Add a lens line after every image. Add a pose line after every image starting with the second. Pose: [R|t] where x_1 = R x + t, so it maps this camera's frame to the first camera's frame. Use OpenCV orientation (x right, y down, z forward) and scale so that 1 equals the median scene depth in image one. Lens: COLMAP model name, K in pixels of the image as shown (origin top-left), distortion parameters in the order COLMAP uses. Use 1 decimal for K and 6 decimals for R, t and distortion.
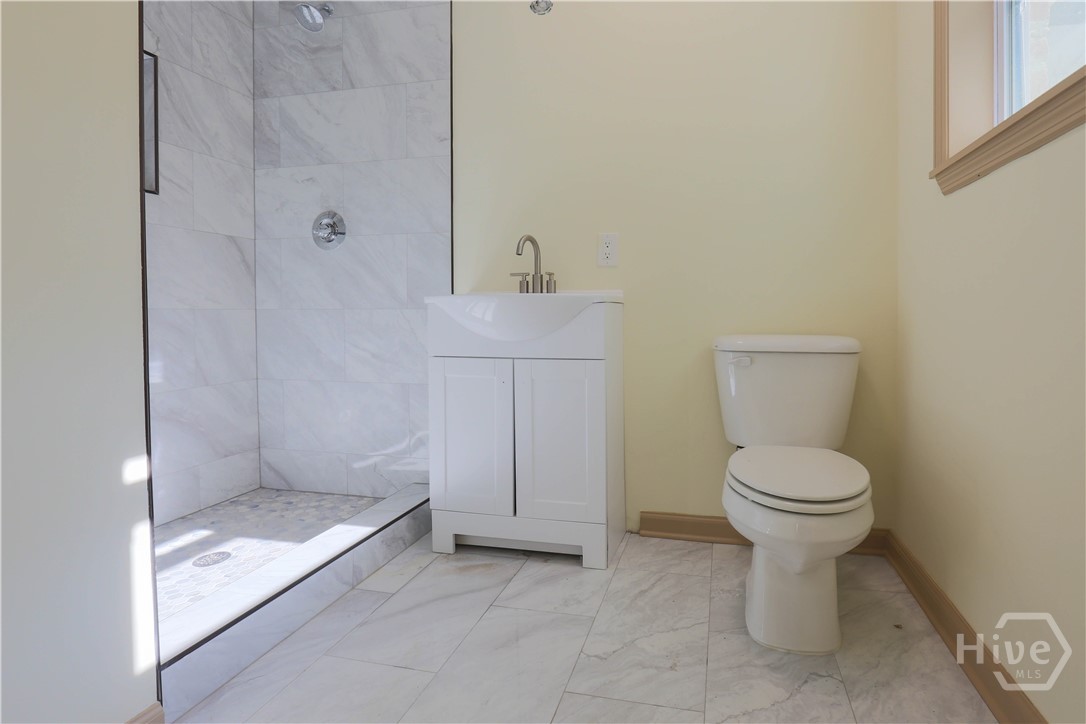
lens RADIAL K [[549.5, 0, 548.6], [0, 549.5, 330.8], [0, 0, 1]] dist [-0.053738, 0.023691]
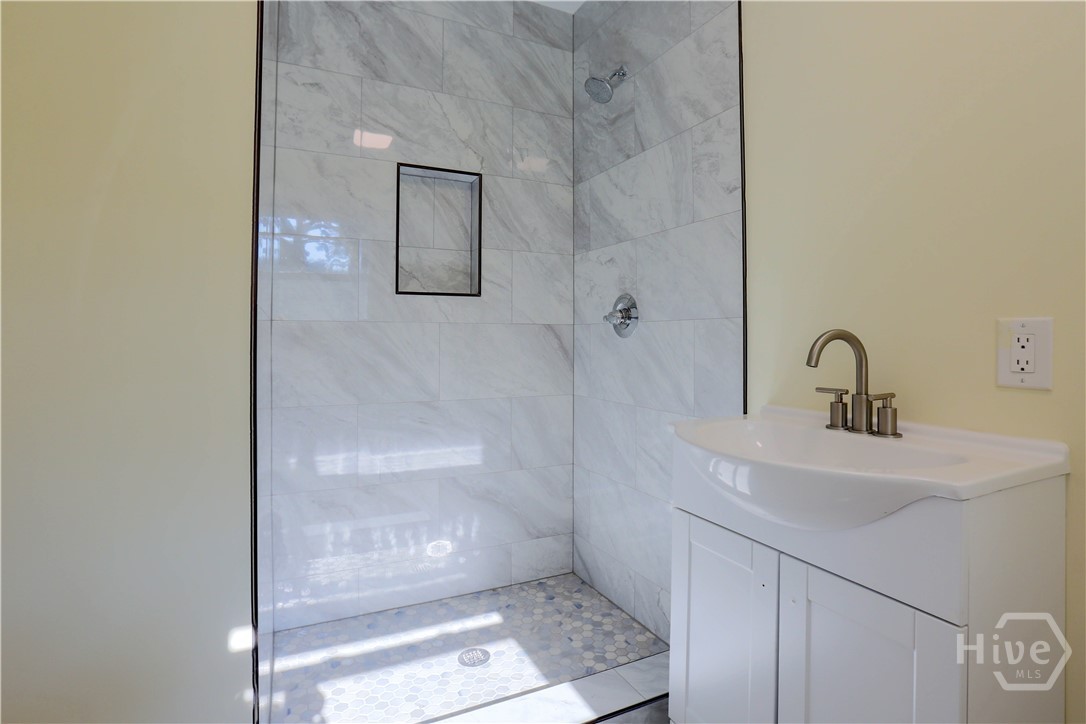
lens RADIAL K [[500.7, 0, 545.8], [0, 500.7, 343.0], [0, 0, 1]] dist [-0.065973, 0.020549]
pose [[0.664194, -0.001136, -0.747560, 0.124029], [-0.017718, 0.999694, -0.017261, -0.123670], [0.747351, 0.024710, 0.663970, 0.361682]]
